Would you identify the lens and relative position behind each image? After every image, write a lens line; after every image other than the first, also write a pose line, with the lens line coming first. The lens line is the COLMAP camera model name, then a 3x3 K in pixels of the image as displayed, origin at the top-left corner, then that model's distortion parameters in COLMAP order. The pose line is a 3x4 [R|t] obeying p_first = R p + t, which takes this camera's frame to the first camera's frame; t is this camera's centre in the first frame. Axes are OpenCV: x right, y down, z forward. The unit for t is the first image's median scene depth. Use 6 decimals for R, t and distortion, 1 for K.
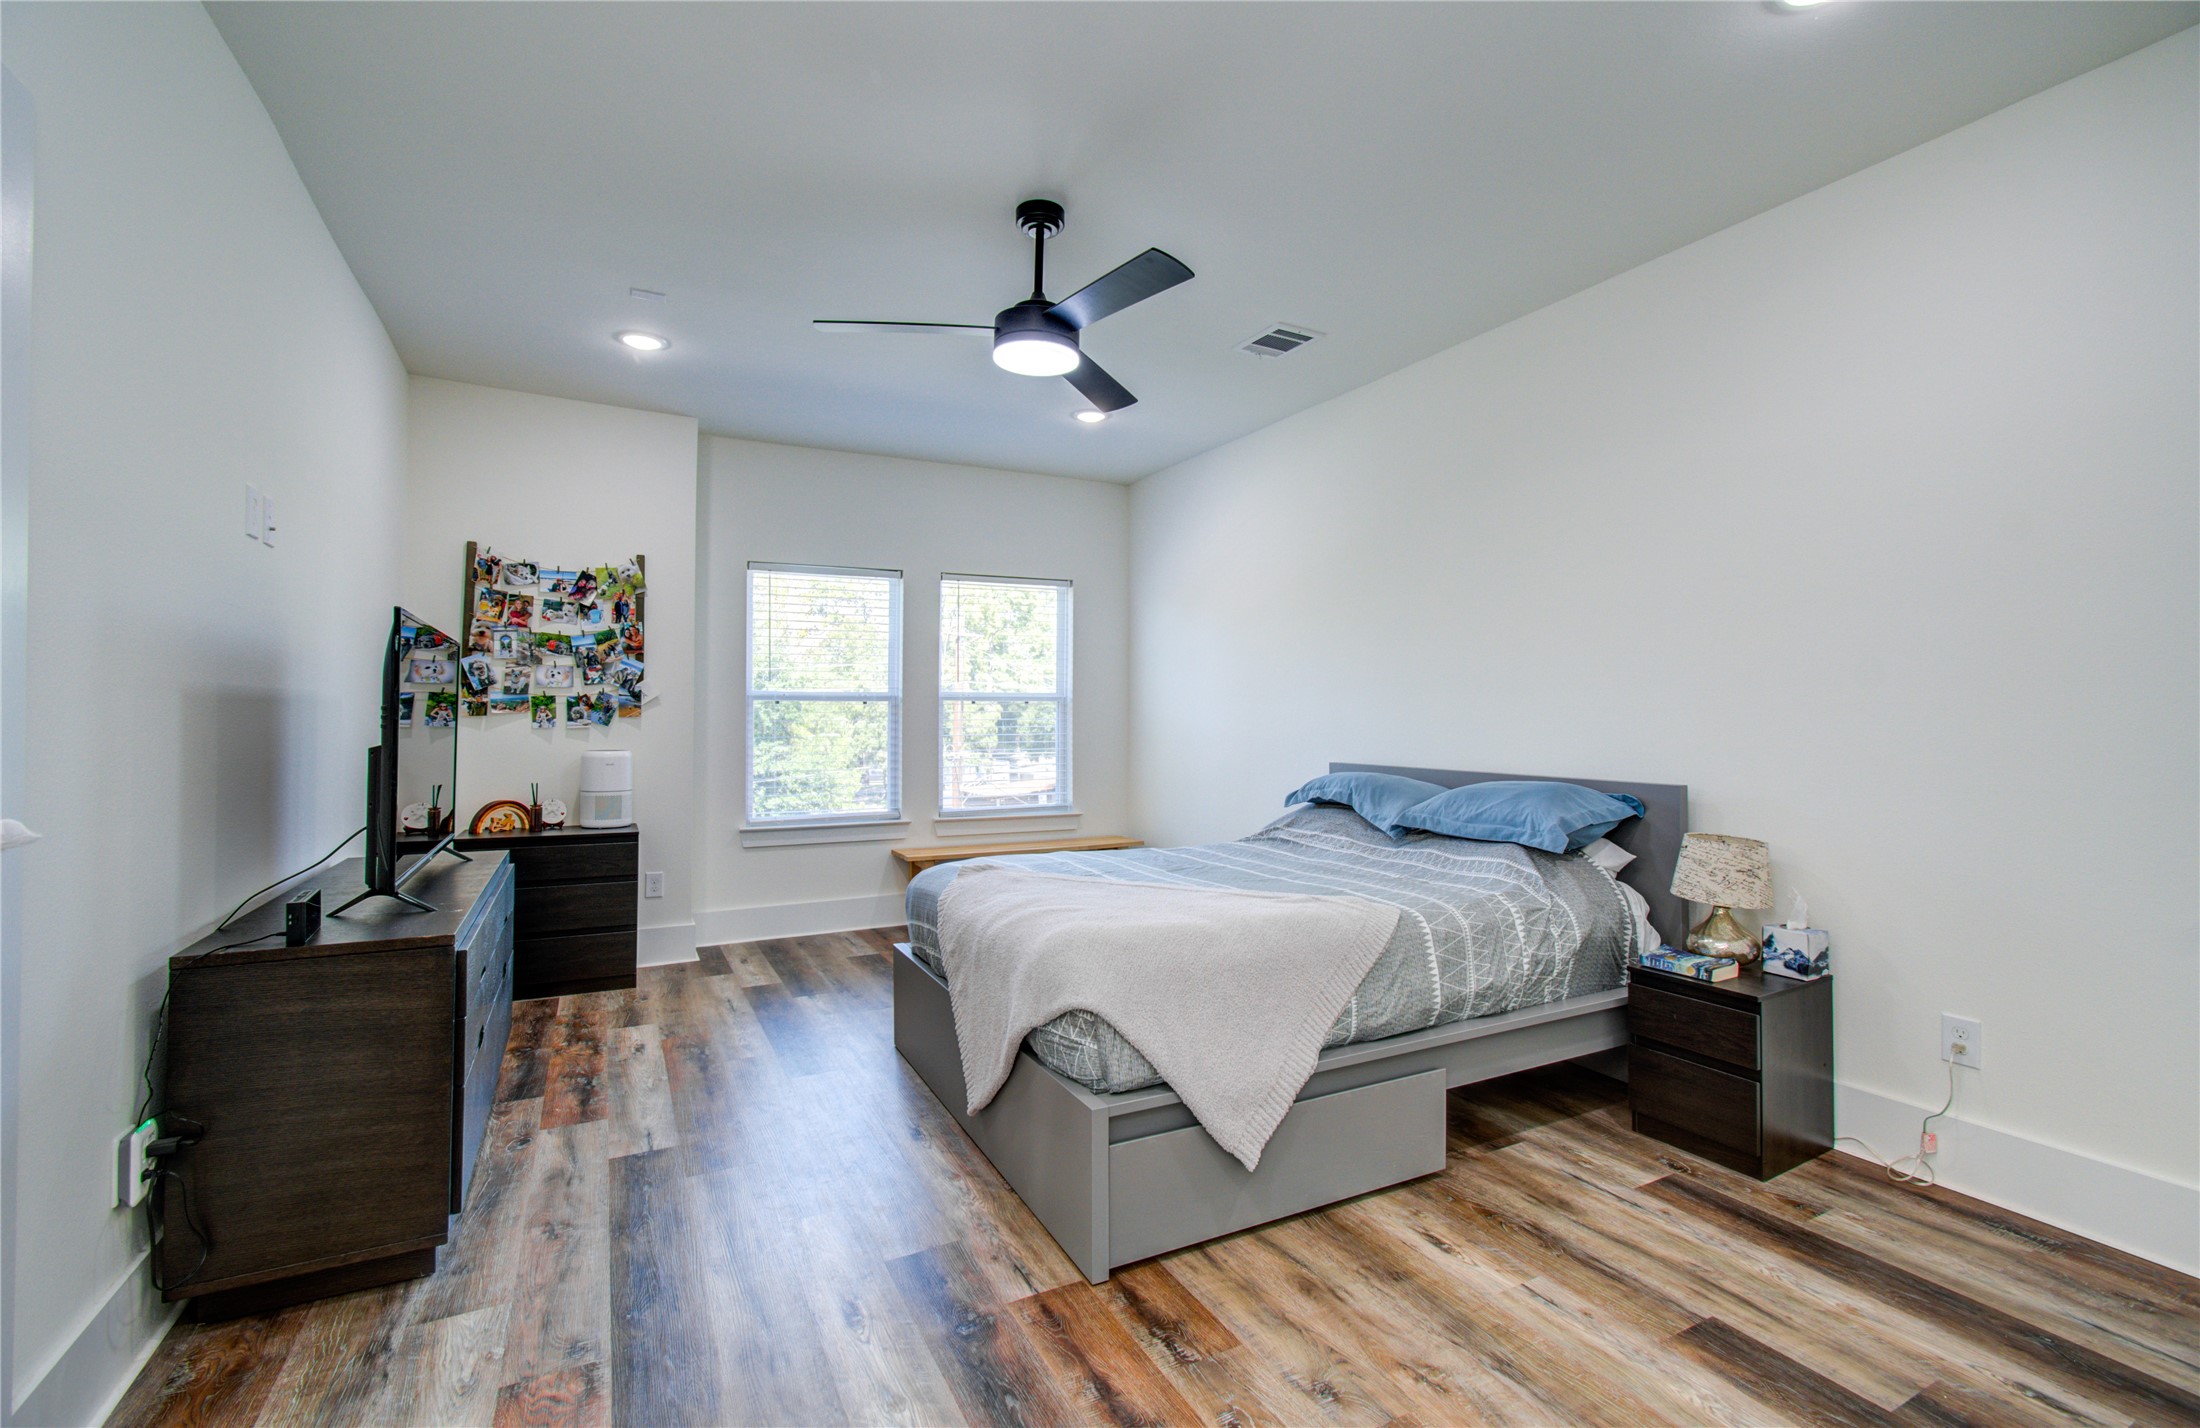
lens RADIAL K [[940.1, 0, 1101.4], [0, 940.1, 711.5], [0, 0, 1]] dist [-0.003127, 0.001075]
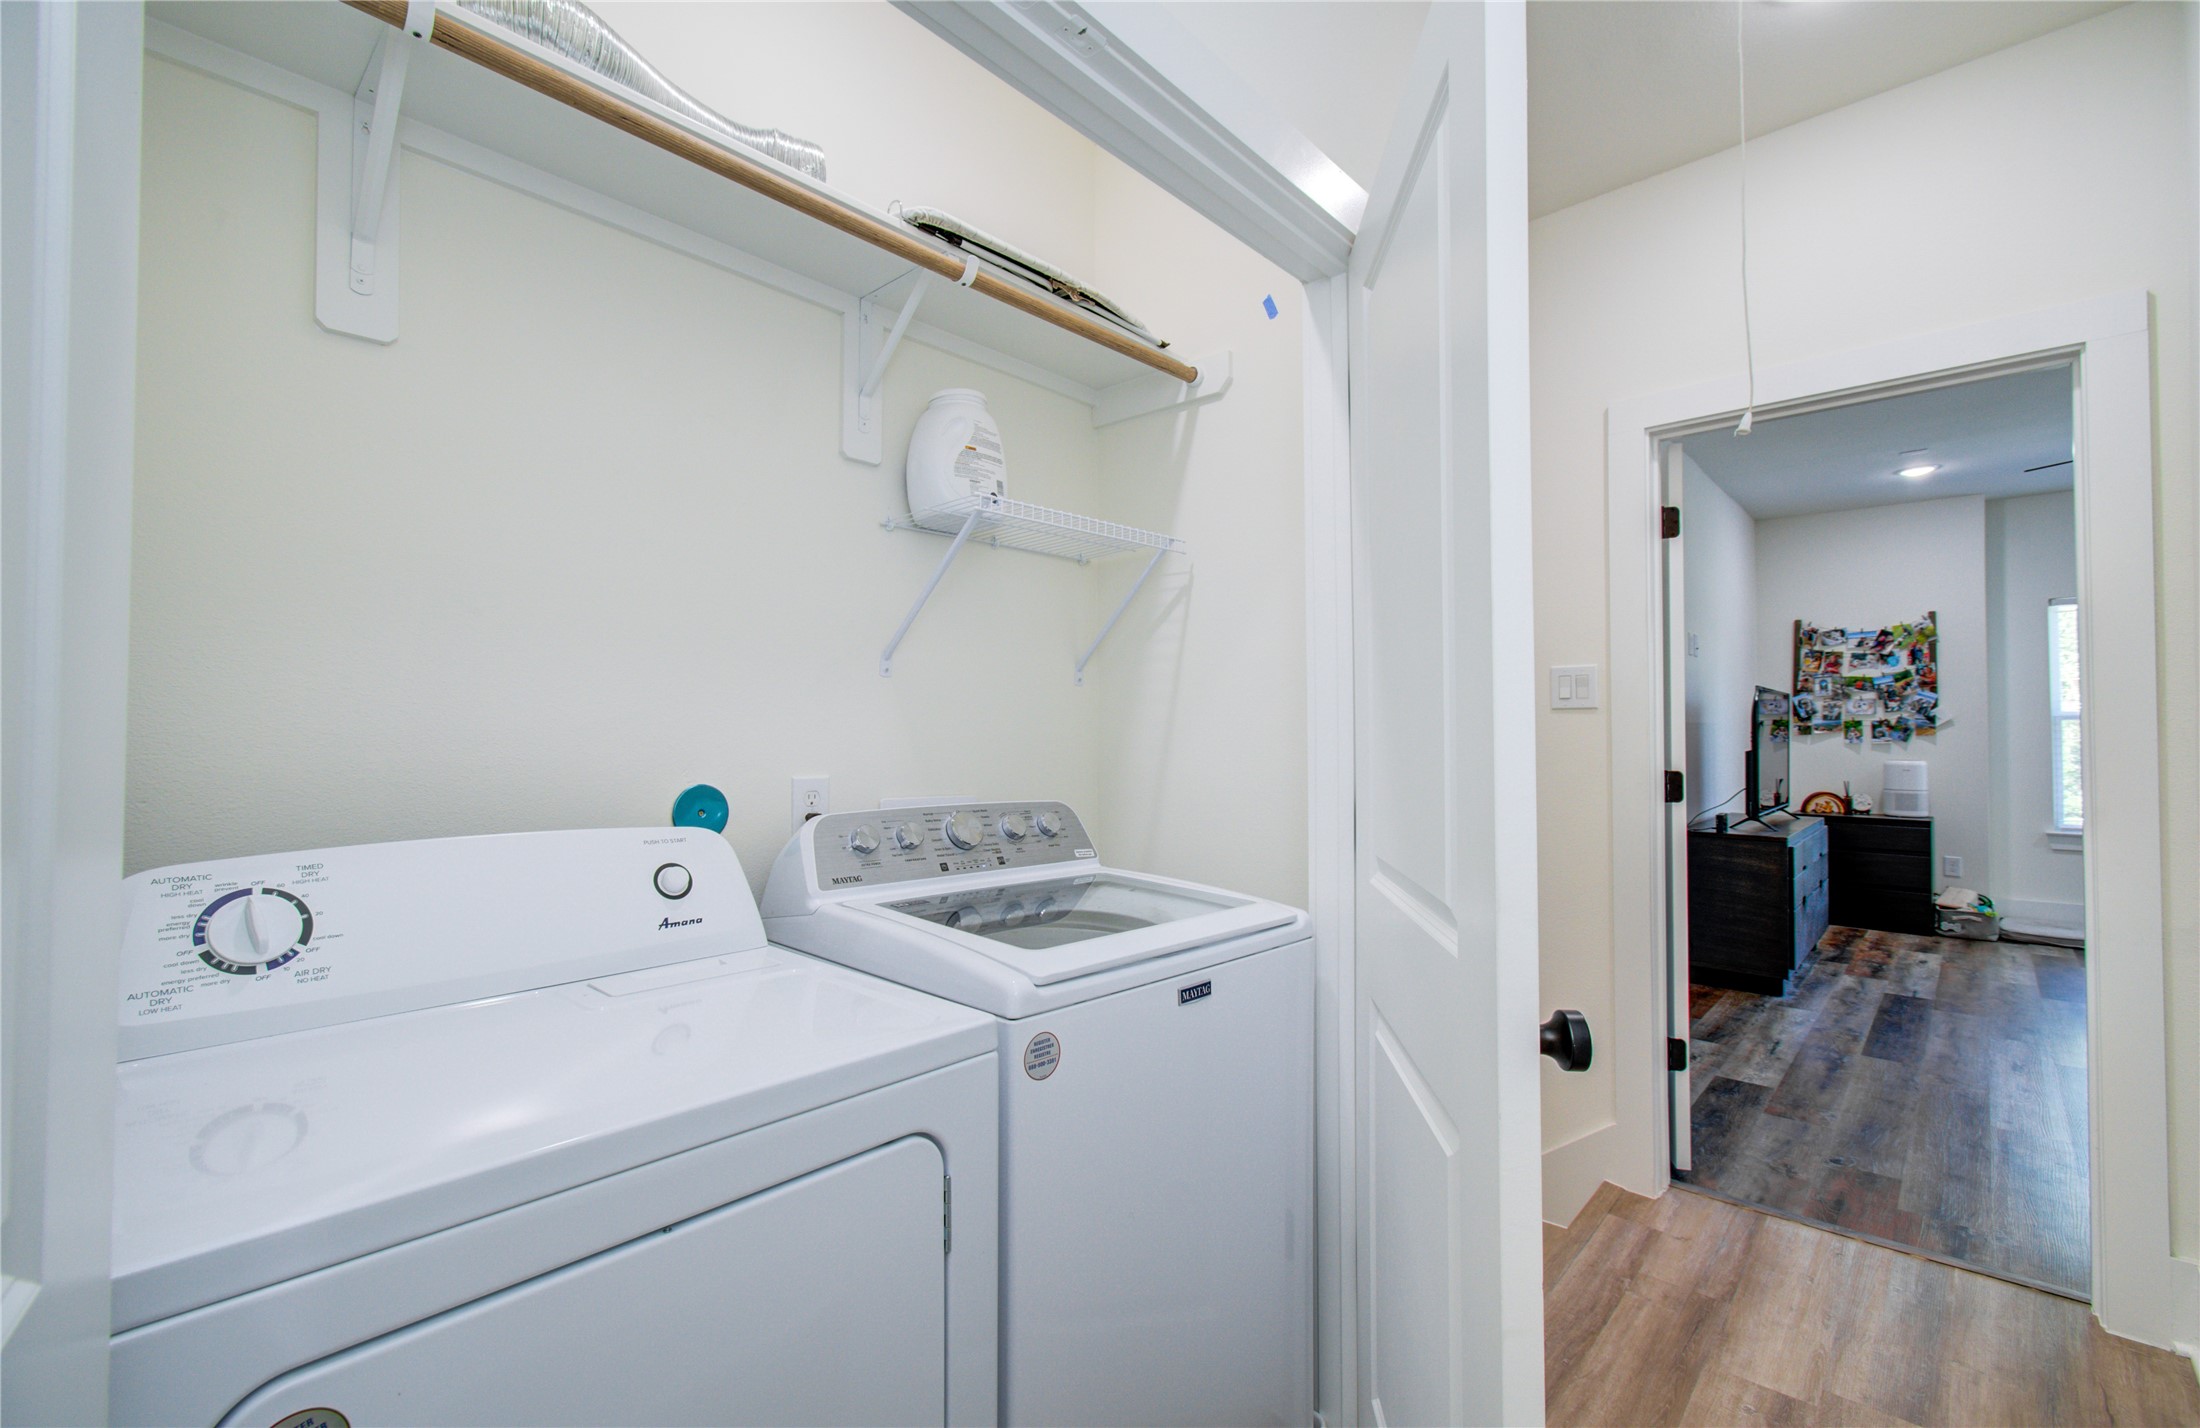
lens RADIAL K [[940.1, 0, 1095.0], [0, 940.1, 711.3], [0, 0, 1]] dist [-0.003127, 0.001075]
pose [[0.323198, -0.022050, -0.946074, 0.380831], [0.012552, 0.999740, -0.019013, -0.018405], [0.946248, -0.005730, 0.323391, -0.546698]]
